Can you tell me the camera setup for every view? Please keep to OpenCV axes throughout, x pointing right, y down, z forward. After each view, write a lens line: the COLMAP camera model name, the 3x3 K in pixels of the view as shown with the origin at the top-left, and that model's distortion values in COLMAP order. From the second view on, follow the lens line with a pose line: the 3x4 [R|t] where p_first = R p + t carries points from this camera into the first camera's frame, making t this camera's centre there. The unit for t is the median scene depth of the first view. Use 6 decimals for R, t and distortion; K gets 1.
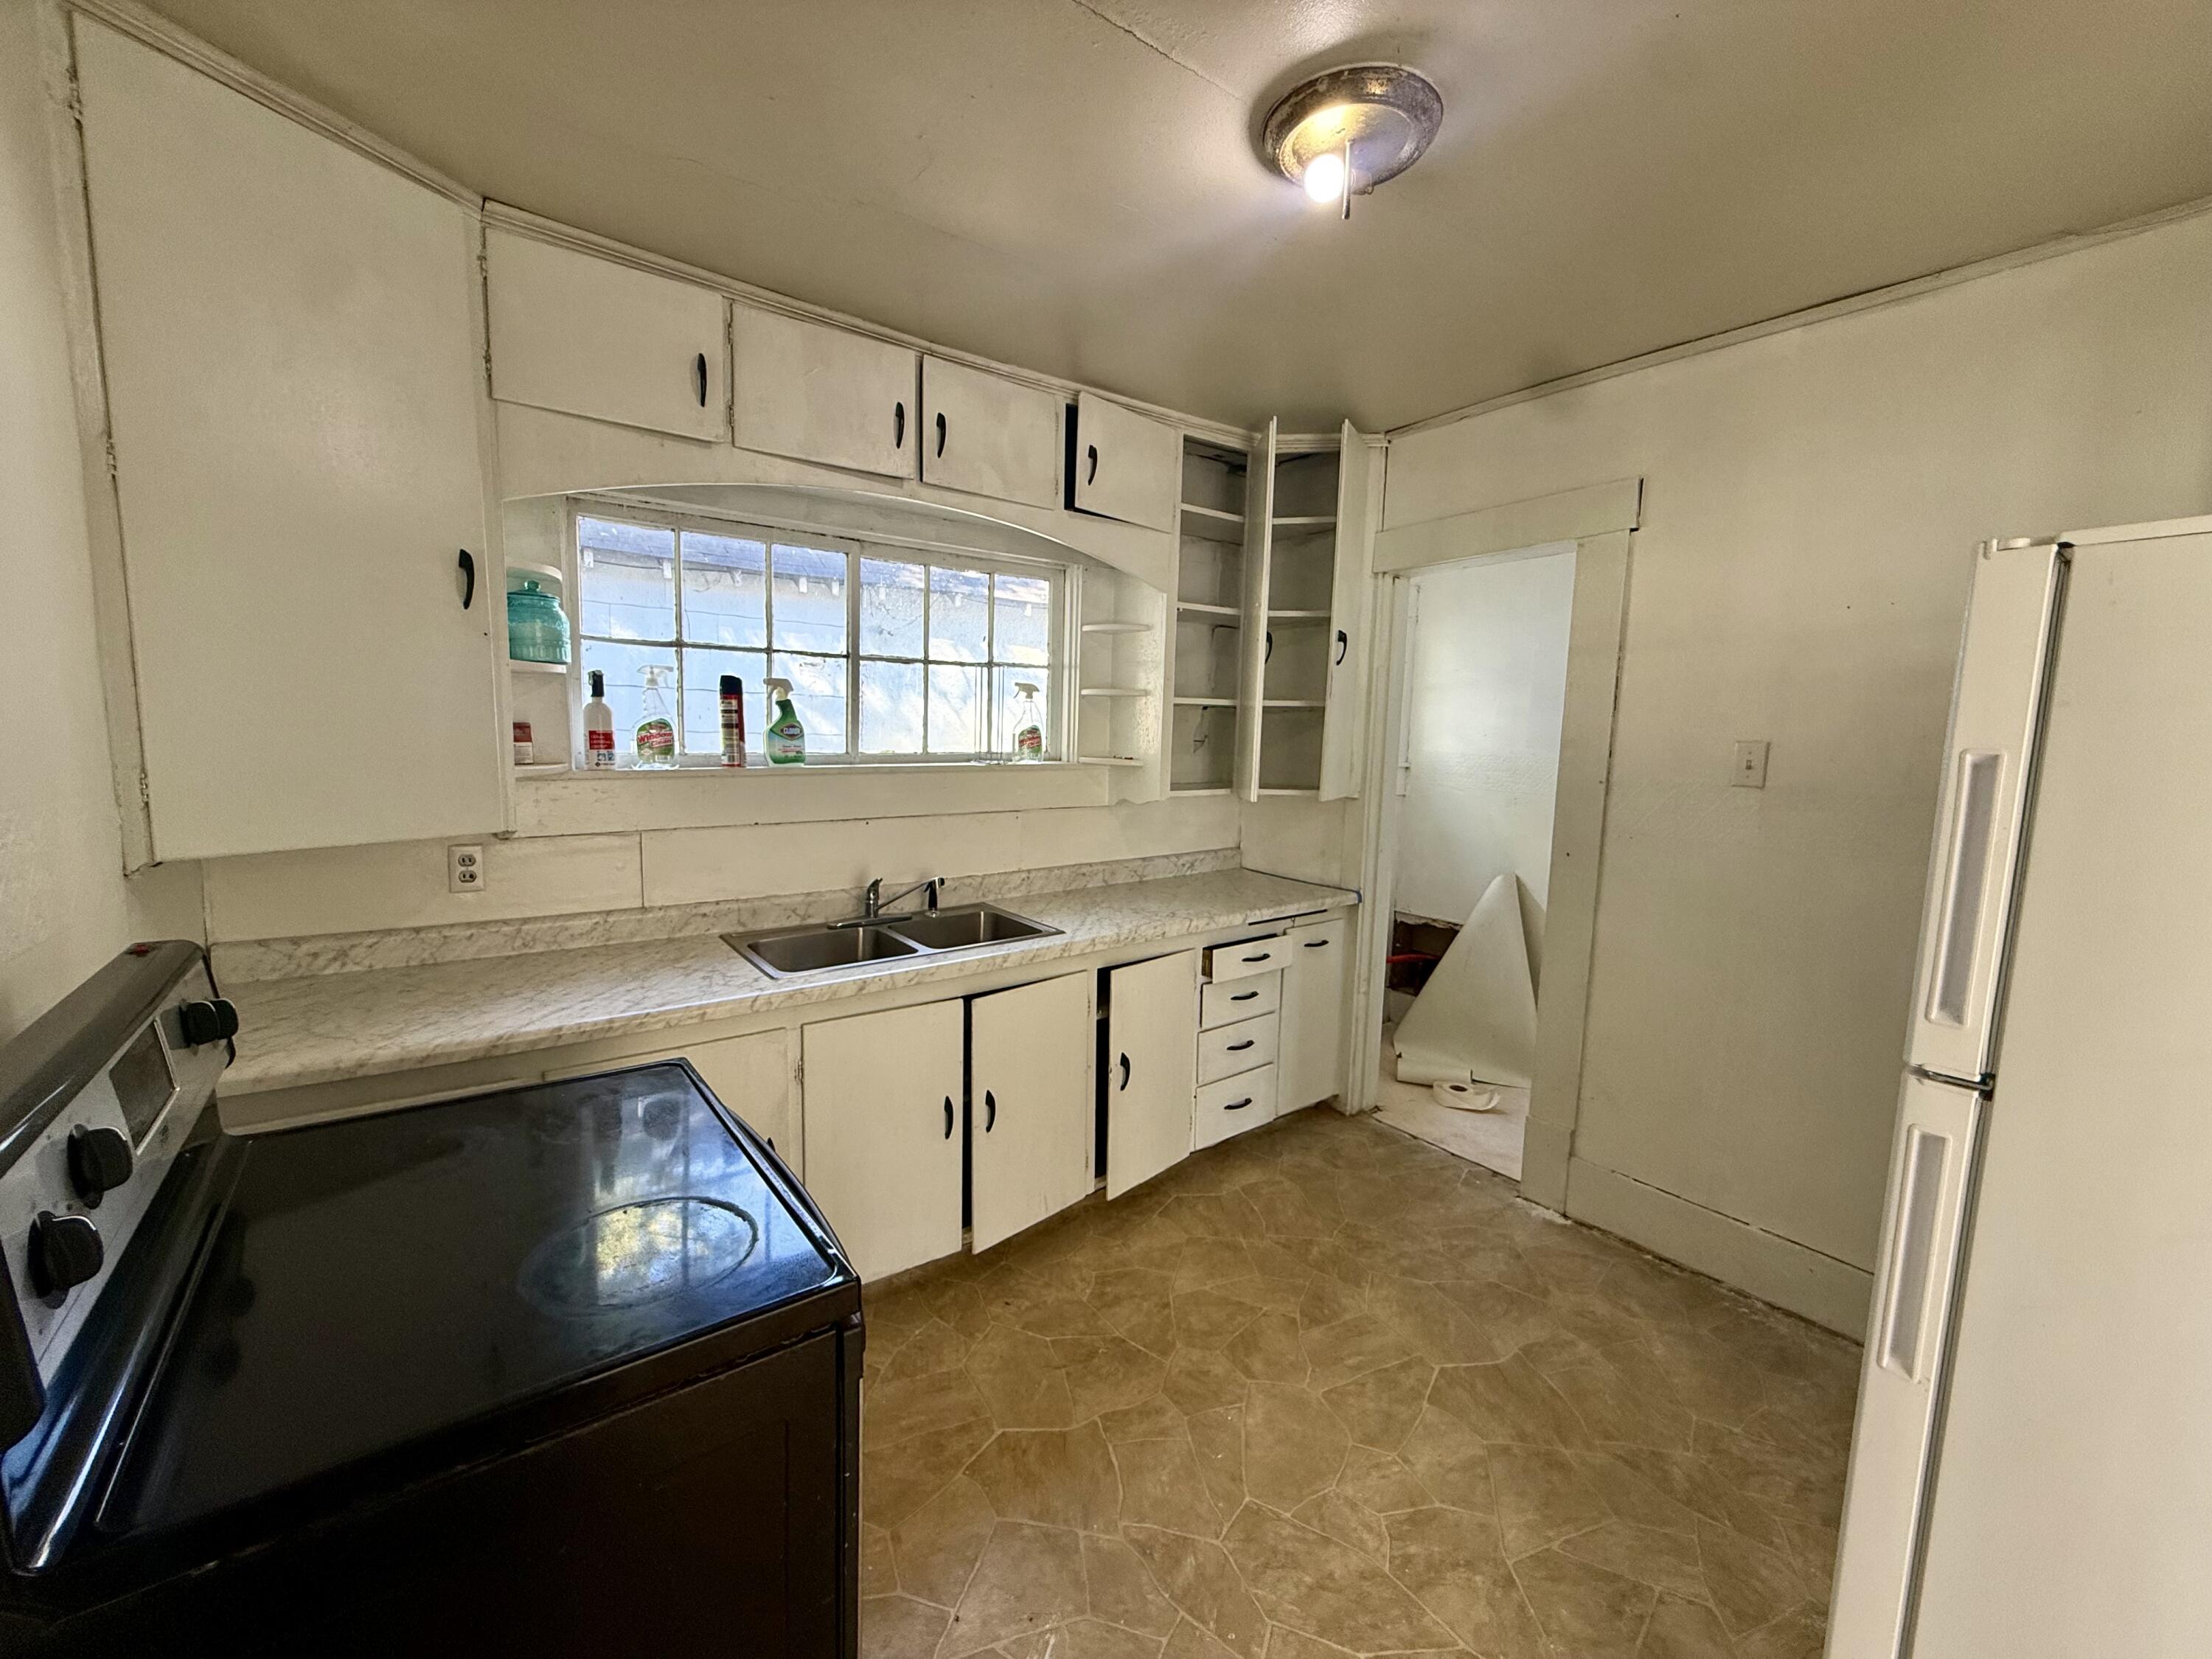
lens RADIAL K [[884.5, 0, 1094.4], [0, 884.5, 824.0], [0, 0, 1]] dist [0.000641, 0.000042]
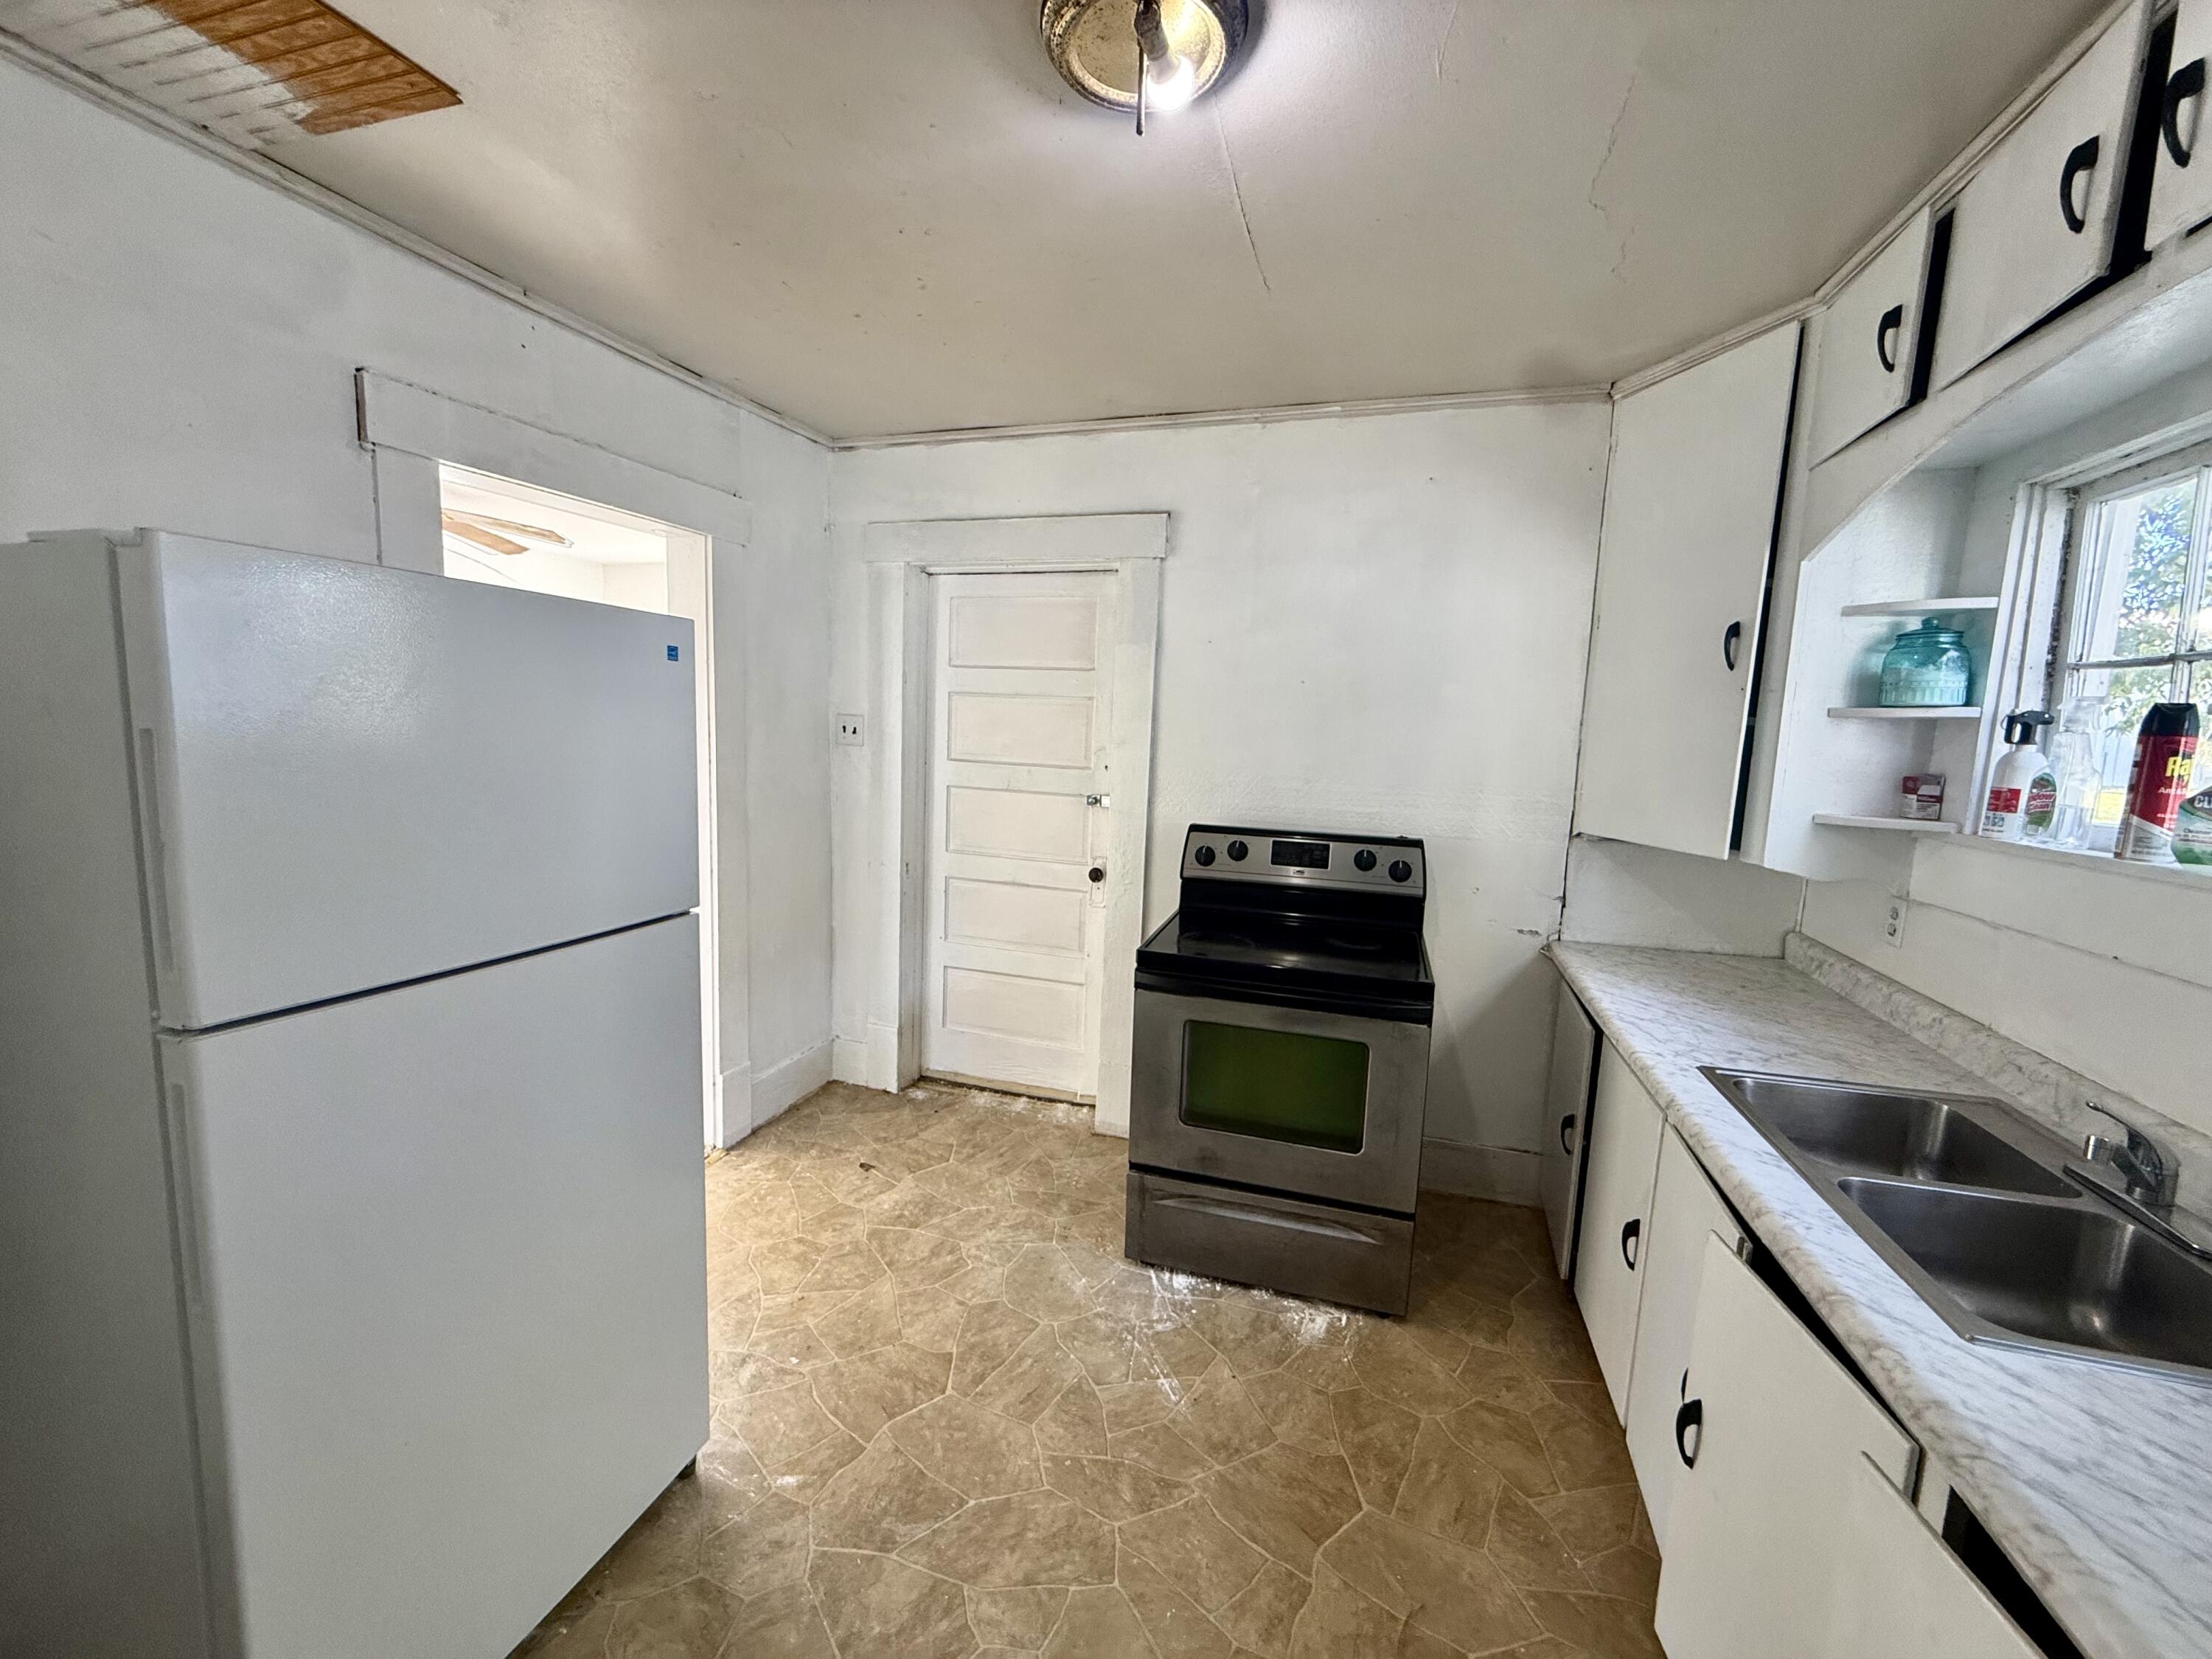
lens RADIAL K [[884.5, 0, 1103.9], [0, 884.5, 834.8], [0, 0, 1]] dist [0.000641, 0.000042]
pose [[-0.811358, 0.023235, -0.584088, 0.697841], [-0.113687, 0.973858, 0.196663, -0.167797], [0.573388, 0.225967, -0.787506, 1.535320]]
